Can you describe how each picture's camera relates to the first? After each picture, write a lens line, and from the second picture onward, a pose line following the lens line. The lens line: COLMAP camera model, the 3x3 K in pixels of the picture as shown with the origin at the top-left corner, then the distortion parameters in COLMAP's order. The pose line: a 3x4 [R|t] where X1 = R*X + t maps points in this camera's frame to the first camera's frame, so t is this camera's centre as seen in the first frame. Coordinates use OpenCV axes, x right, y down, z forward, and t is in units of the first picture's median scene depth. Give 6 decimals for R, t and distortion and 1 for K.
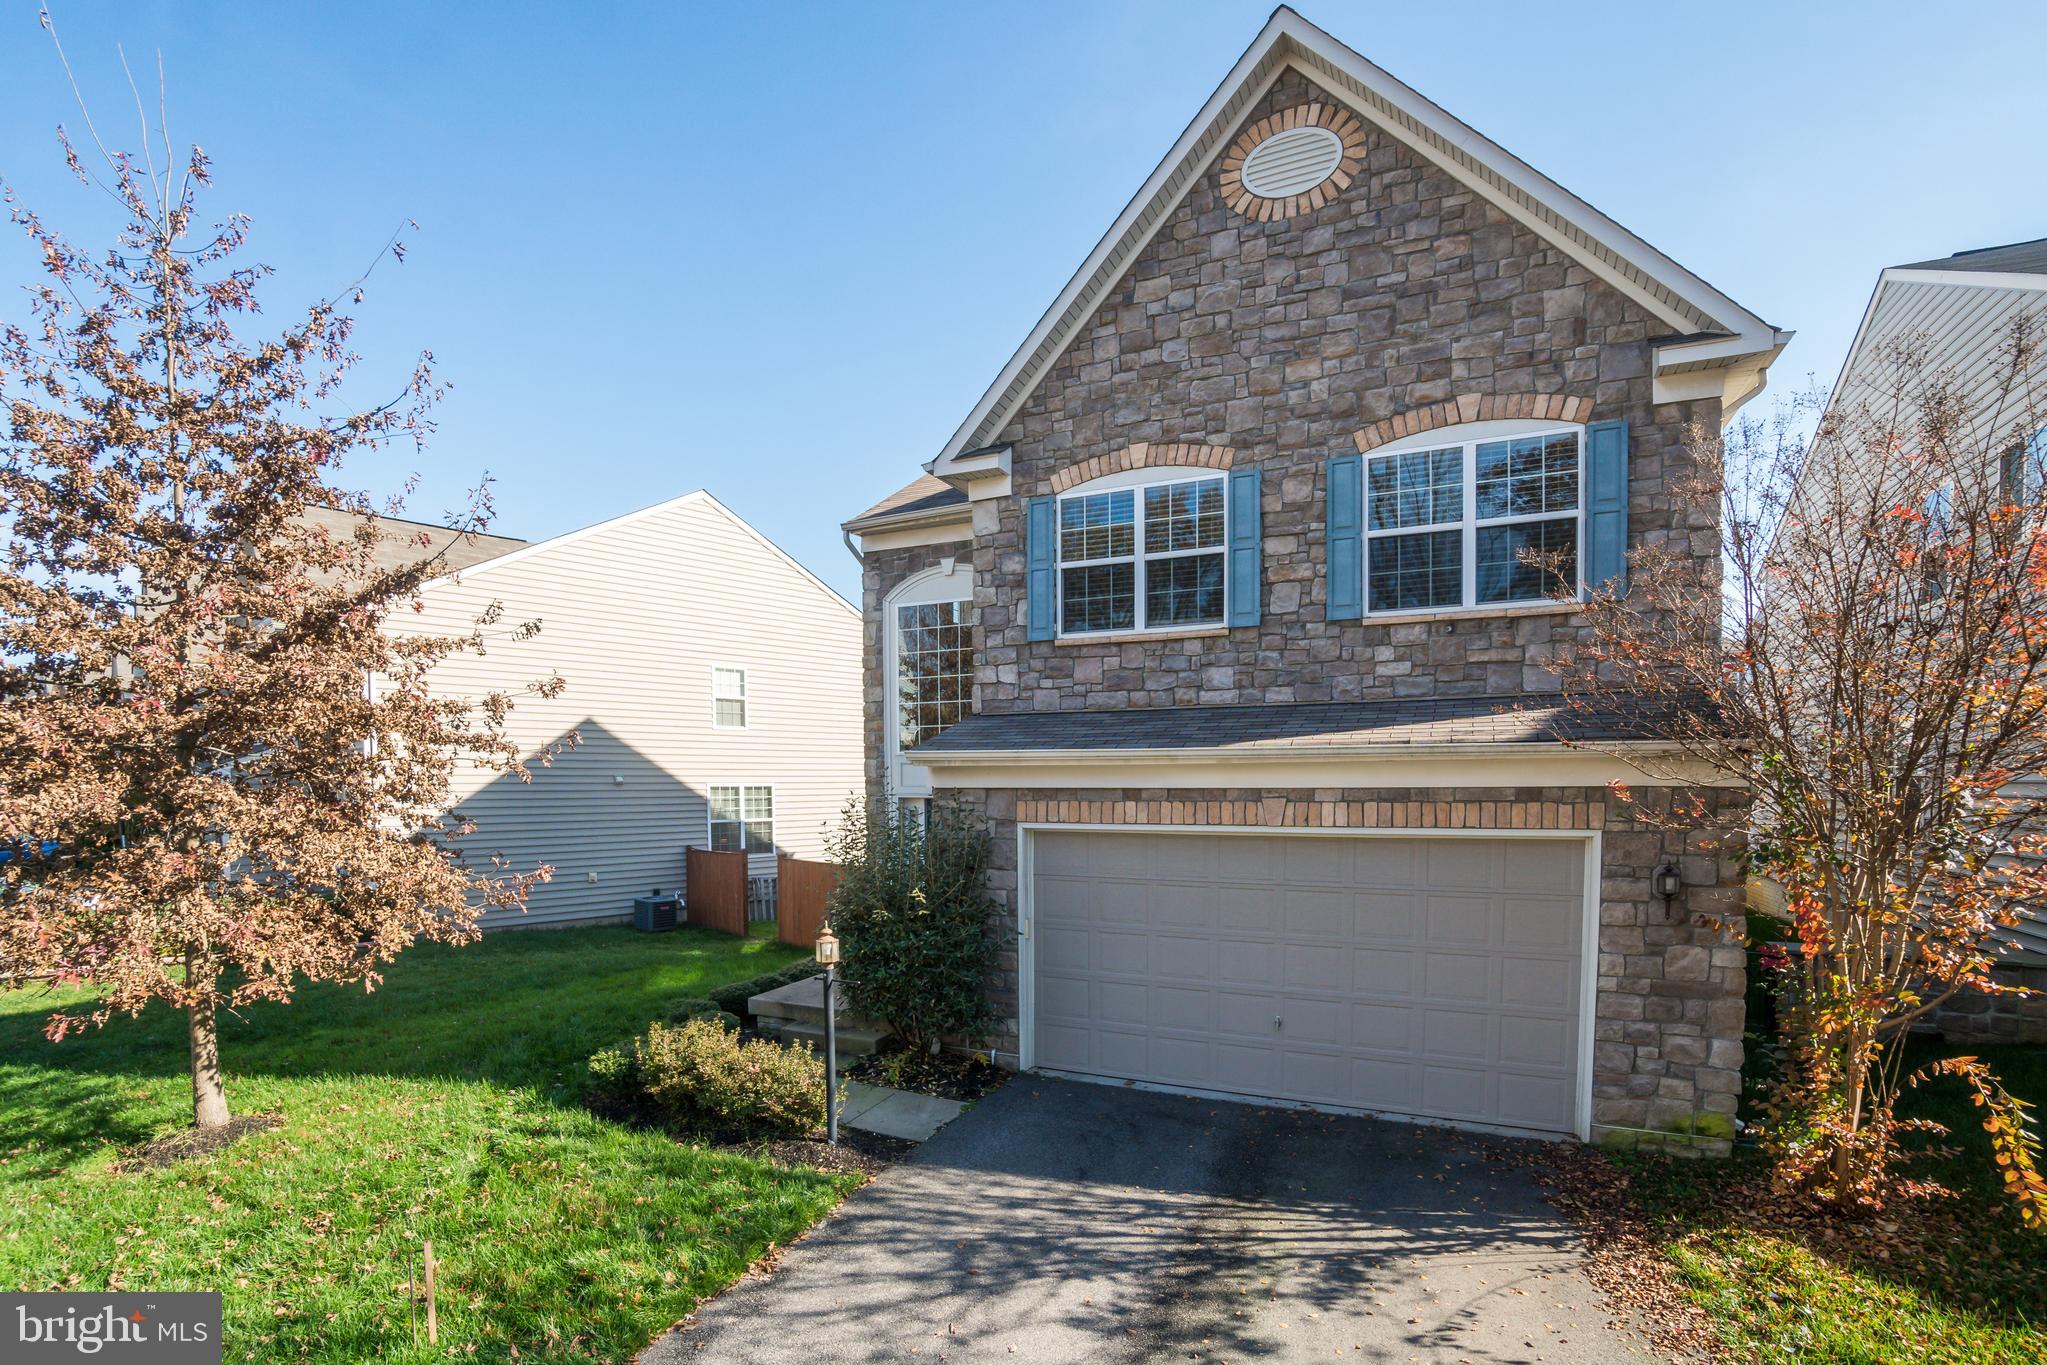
lens RADIAL K [[956.4, 0, 1007.5], [0, 956.4, 835.8], [0, 0, 1]] dist [-0.043778, 0.002415]
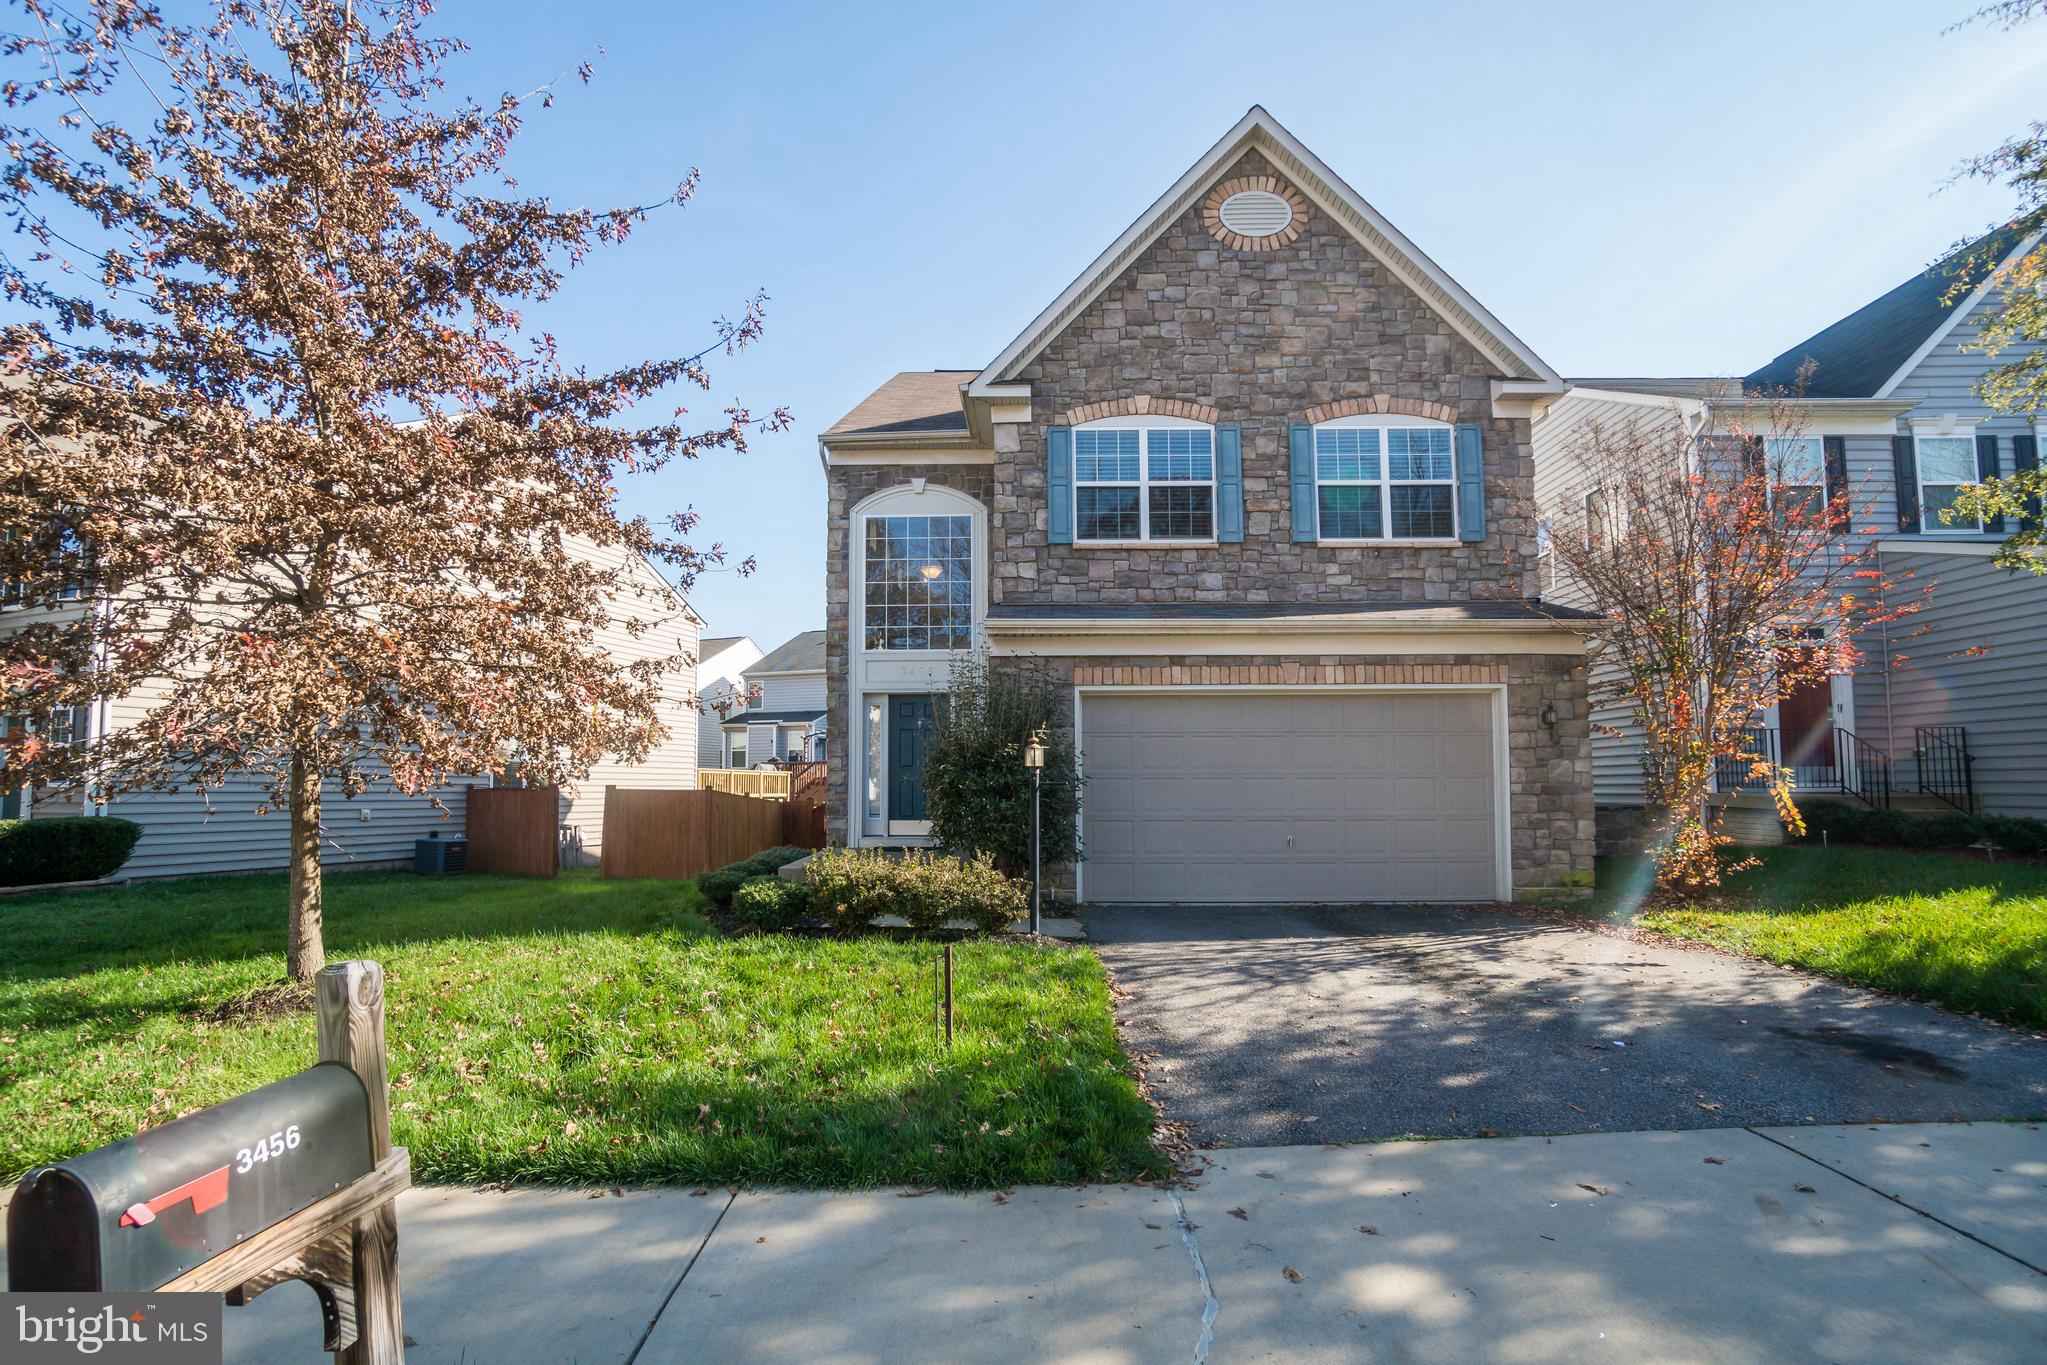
lens RADIAL K [[926.7, 0, 1006.2], [0, 926.7, 741.1], [0, 0, 1]] dist [-0.047831, 0.002890]
pose [[0.915091, 0.023205, 0.402580, -0.548976], [0.021620, 0.994084, -0.106443, 0.181304], [-0.402668, 0.106109, 0.909175, 0.015507]]
